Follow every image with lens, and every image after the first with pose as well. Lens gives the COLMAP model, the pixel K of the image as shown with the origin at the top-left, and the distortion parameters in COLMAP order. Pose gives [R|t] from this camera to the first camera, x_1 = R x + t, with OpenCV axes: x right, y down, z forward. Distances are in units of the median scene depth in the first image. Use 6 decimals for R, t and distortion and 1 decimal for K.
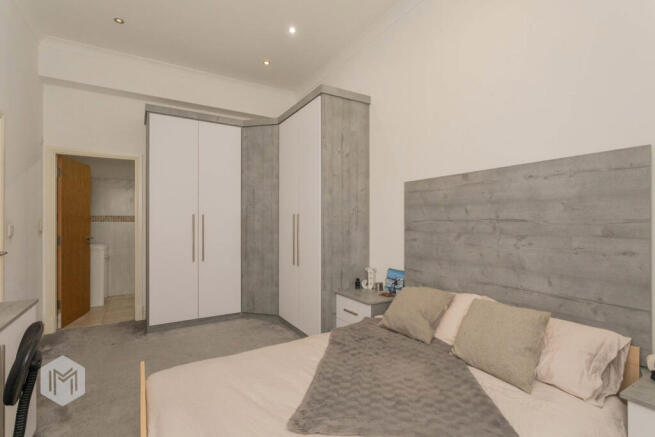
lens RADIAL K [[310.8, 0, 327.5], [0, 310.8, 218.5], [0, 0, 1]] dist [0.003254, 0.000860]
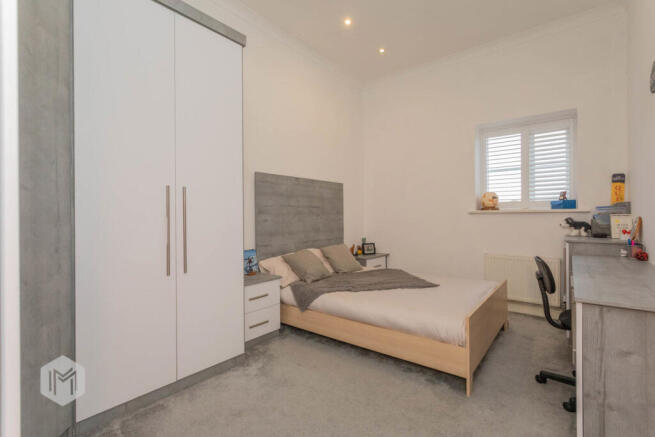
lens RADIAL K [[310.8, 0, 327.5], [0, 310.8, 218.5], [0, 0, 1]] dist [0.003254, 0.000860]
pose [[-0.375336, -0.001569, 0.926888, -1.079151], [-0.002052, 0.999998, 0.000862, 0.065299], [-0.926887, -0.001578, -0.375338, 1.398272]]
